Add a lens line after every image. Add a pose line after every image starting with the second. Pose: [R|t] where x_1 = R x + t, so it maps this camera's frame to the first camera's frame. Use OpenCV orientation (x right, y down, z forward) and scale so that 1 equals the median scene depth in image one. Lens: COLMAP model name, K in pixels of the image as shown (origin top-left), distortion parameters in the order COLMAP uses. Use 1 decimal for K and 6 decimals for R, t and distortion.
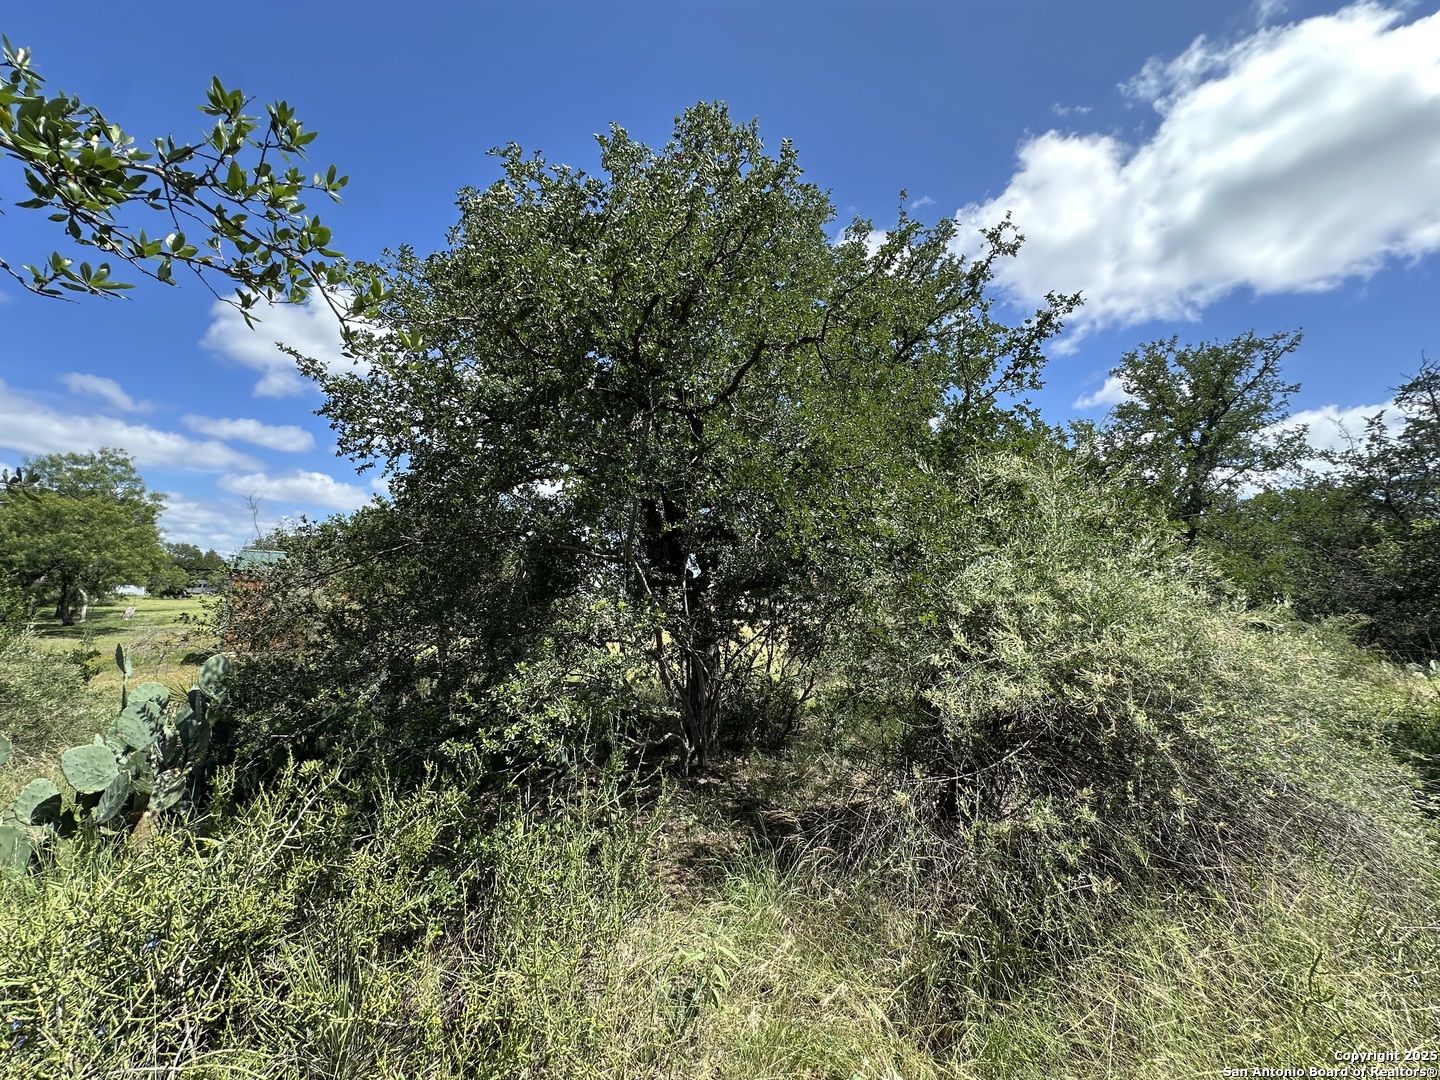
lens RADIAL K [[578.5, 0, 715.9], [0, 578.5, 537.5], [0, 0, 1]] dist [-0.001951, -0.000269]
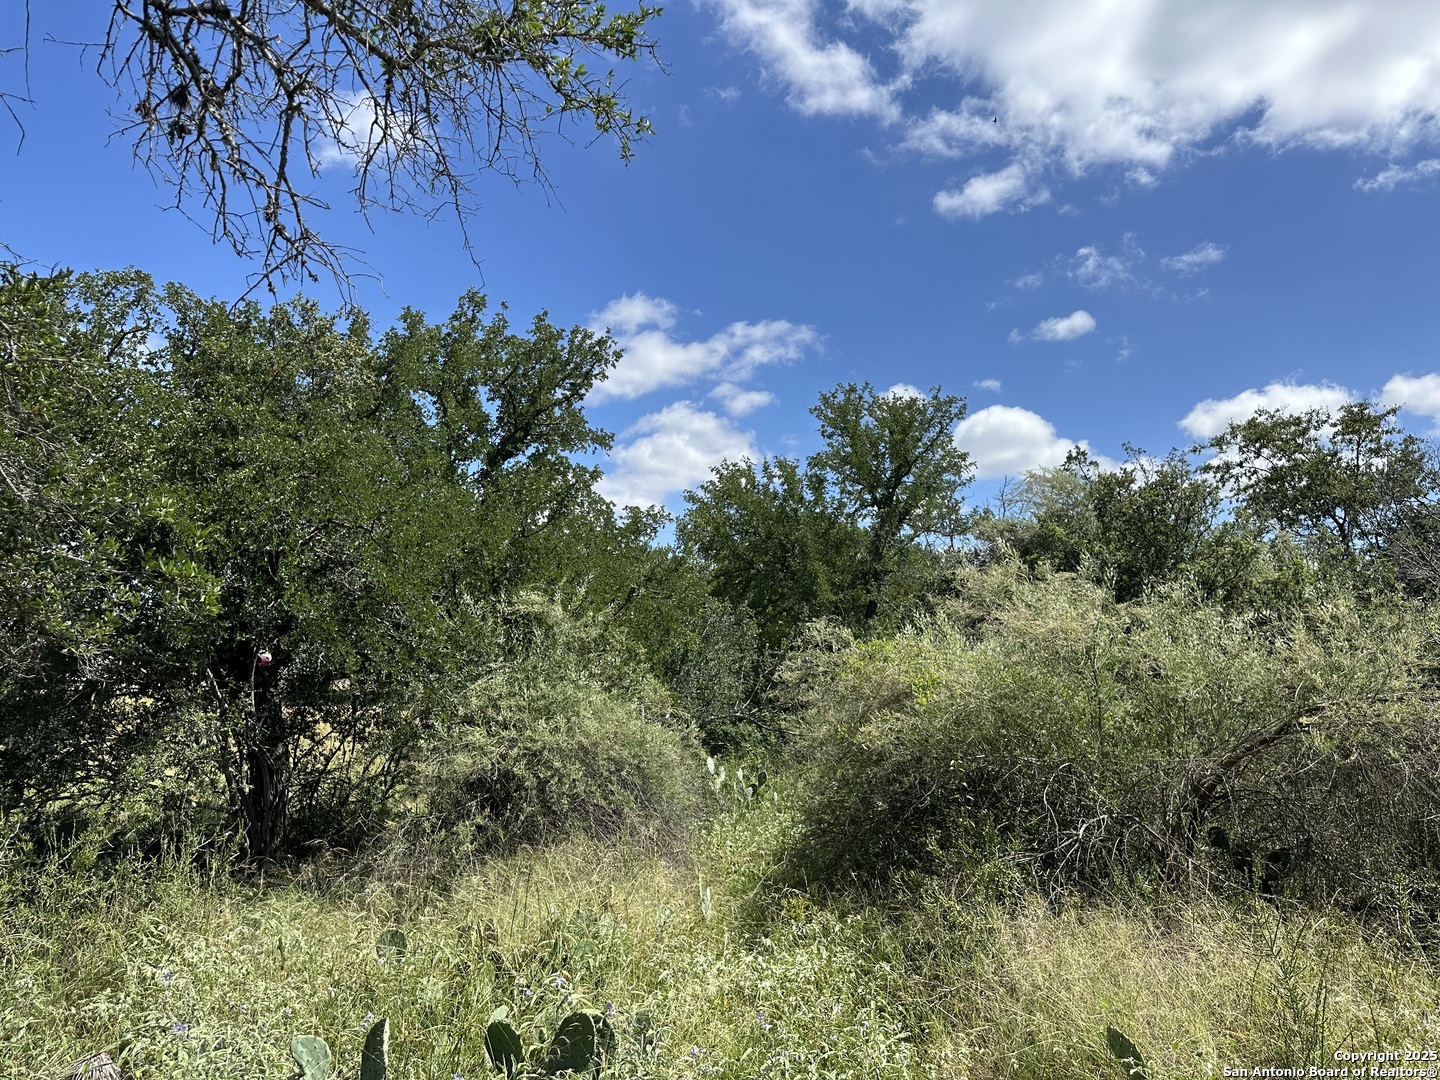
lens RADIAL K [[994.5, 0, 717.6], [0, 994.5, 533.7], [0, 0, 1]] dist [0.002978, 0.000232]
pose [[0.922996, 0.049798, 0.381574, 0.007029], [-0.039908, 0.998632, -0.033796, -0.060931], [-0.382735, 0.015966, 0.923720, -0.365923]]
